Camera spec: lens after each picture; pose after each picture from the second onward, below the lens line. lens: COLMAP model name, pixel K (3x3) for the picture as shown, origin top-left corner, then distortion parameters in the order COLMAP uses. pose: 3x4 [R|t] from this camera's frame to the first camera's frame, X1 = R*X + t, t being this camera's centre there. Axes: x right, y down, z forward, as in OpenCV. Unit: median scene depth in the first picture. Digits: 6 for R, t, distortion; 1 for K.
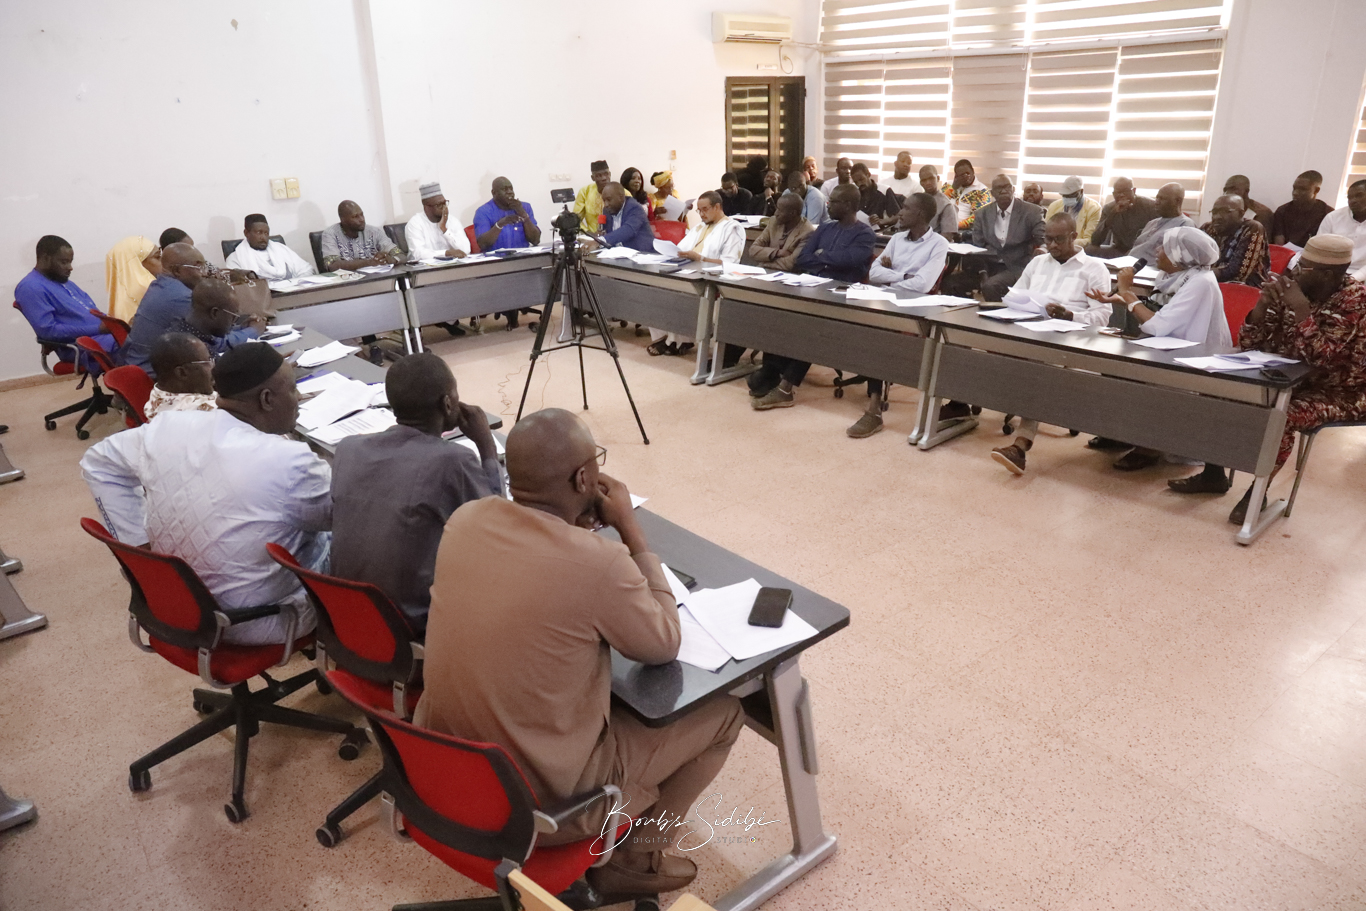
lens RADIAL K [[933.5, 0, 683.0], [0, 933.5, 455.5], [0, 0, 1]] dist [-0.096732, 0.076414]
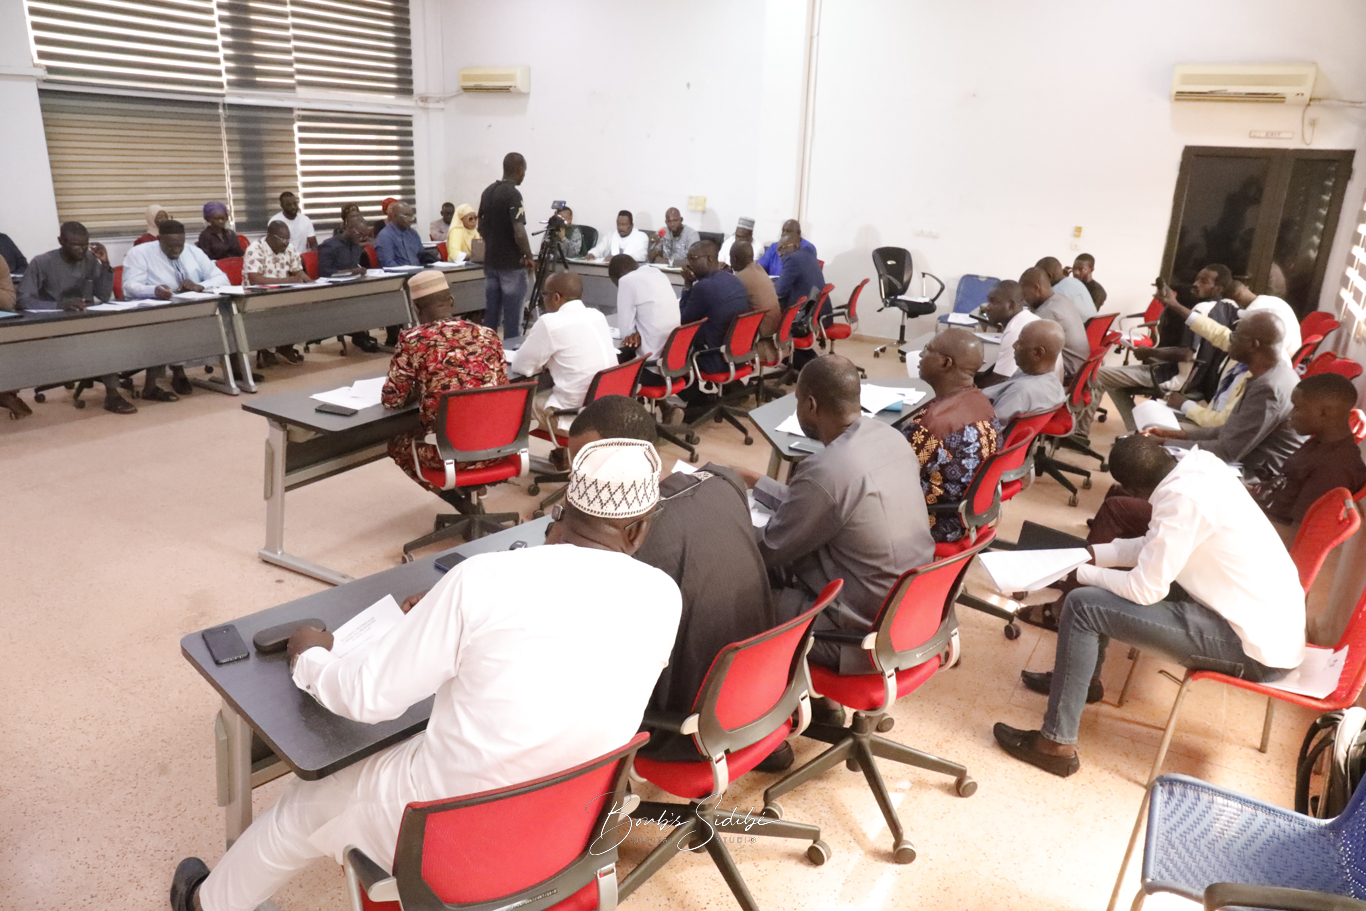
lens RADIAL K [[933.5, 0, 683.0], [0, 933.5, 455.5], [0, 0, 1]] dist [-0.096732, 0.076414]
pose [[0.351138, 0.326903, -0.877403, 0.871780], [-0.379949, 0.906201, 0.185577, -0.202432], [0.855769, 0.268206, 0.442408, 0.479521]]
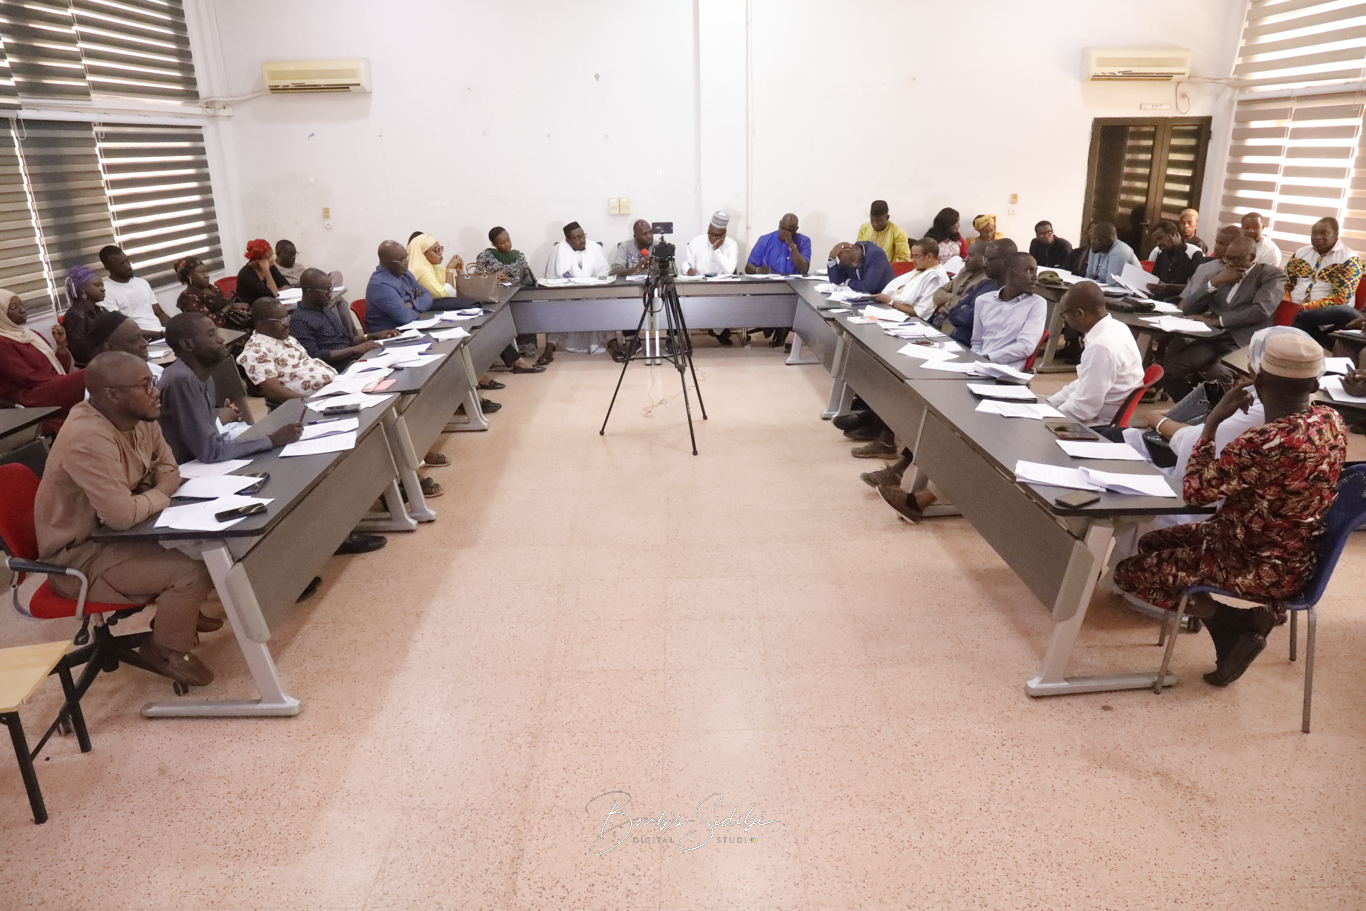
lens RADIAL K [[933.5, 0, 683.0], [0, 933.5, 455.5], [0, 0, 1]] dist [-0.096732, 0.076414]
pose [[0.791196, 0.206396, -0.575682, 0.416925], [-0.220116, 0.974350, 0.046809, -0.044528], [0.570577, 0.089682, 0.816333, 0.066748]]
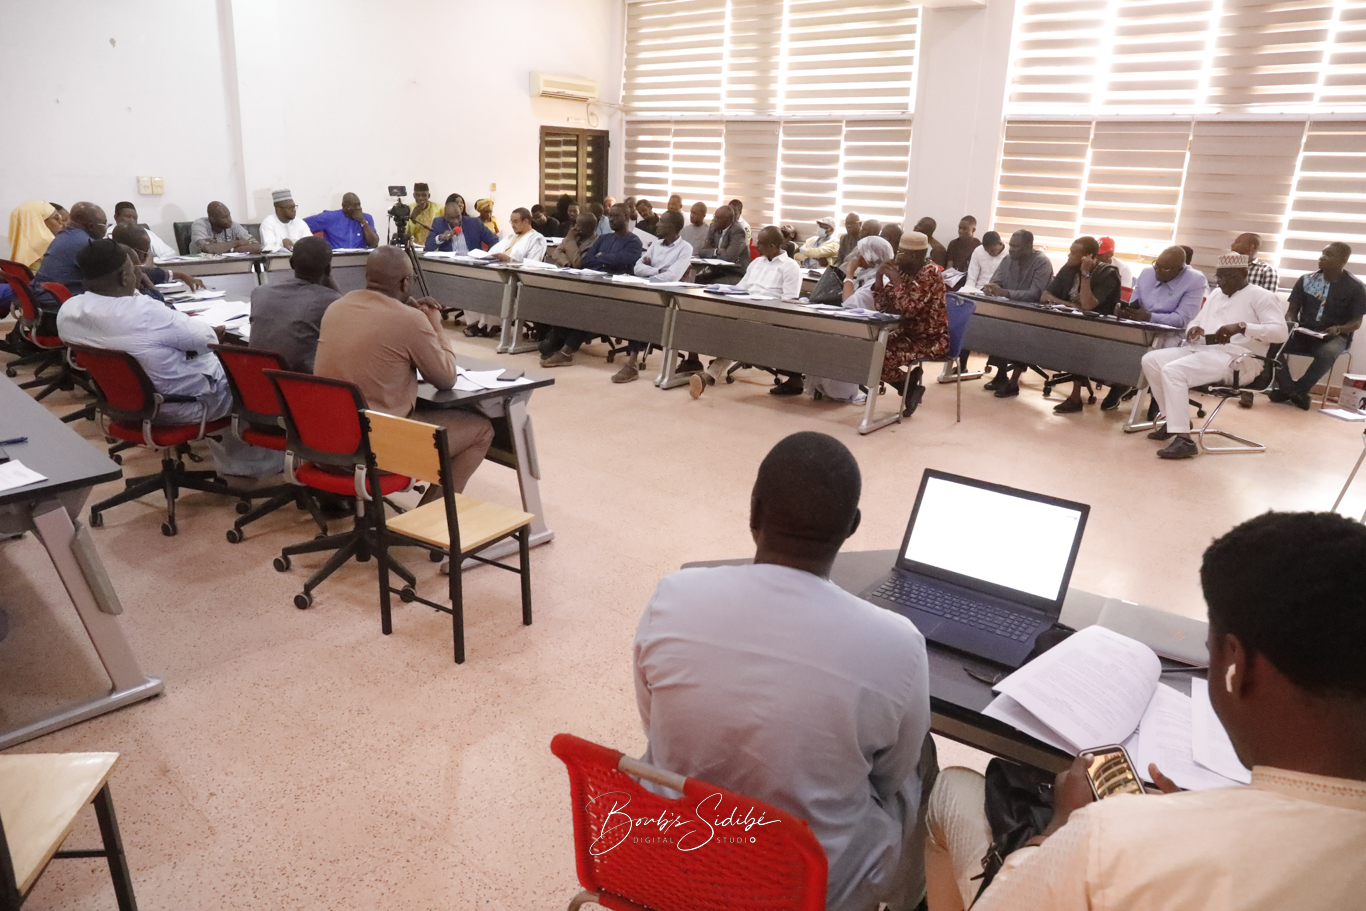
lens RADIAL K [[933.5, 0, 683.0], [0, 933.5, 455.5], [0, 0, 1]] dist [-0.096732, 0.076414]
pose [[0.983706, 0.017658, 0.178916, 0.029184], [-0.005618, 0.997698, -0.067580, 0.123501], [-0.179697, 0.065474, 0.981541, -0.229862]]
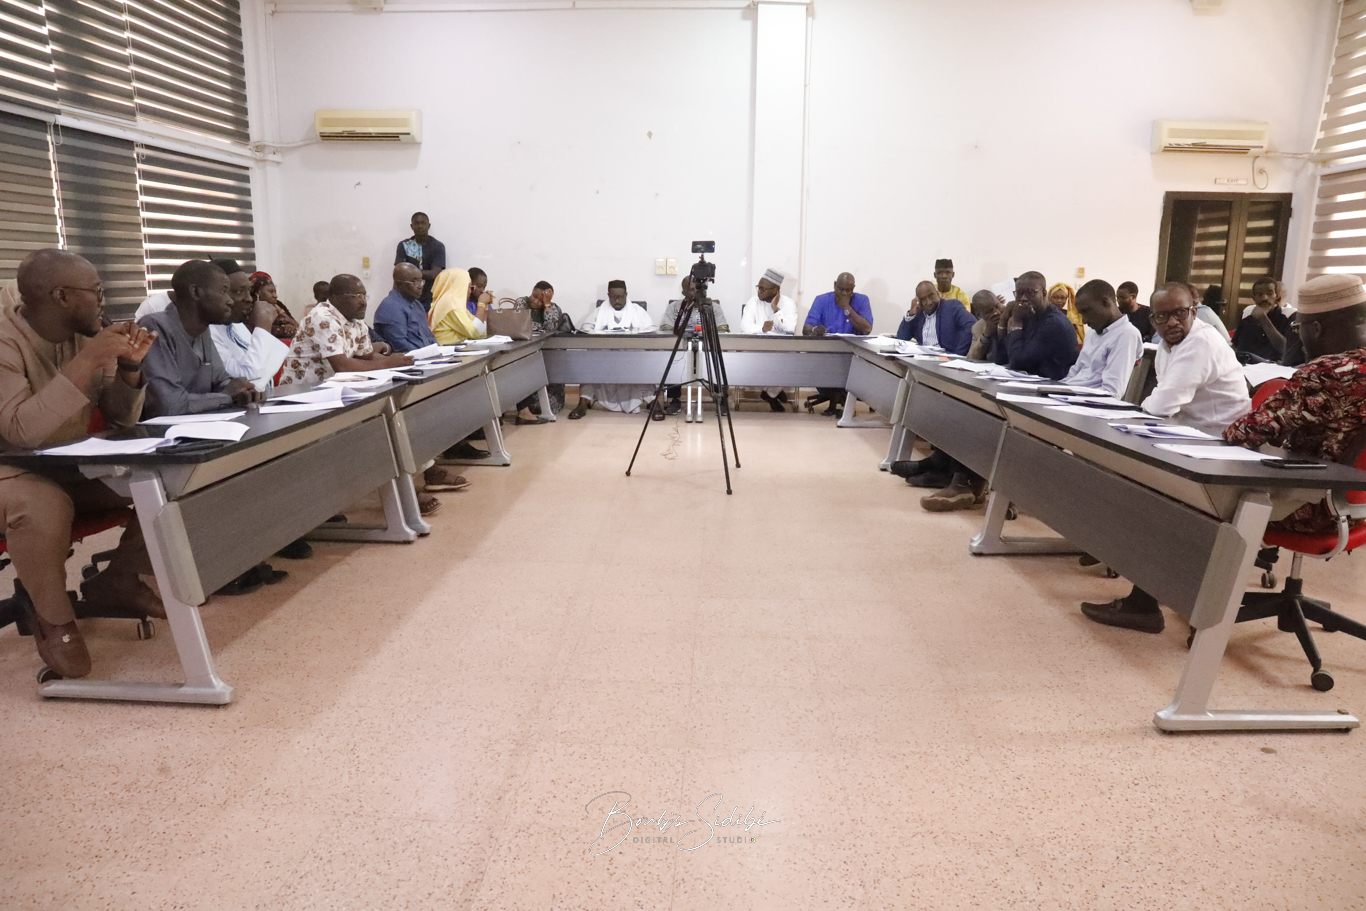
lens RADIAL K [[935.2, 0, 683.0], [0, 935.2, 455.5], [0, 0, 1]] dist [-0.090766, 0.070530]
pose [[0.757561, 0.159532, -0.632970, 0.382817], [-0.264105, 0.961673, -0.073712, 0.024211], [0.596950, 0.223012, 0.770659, 0.141586]]
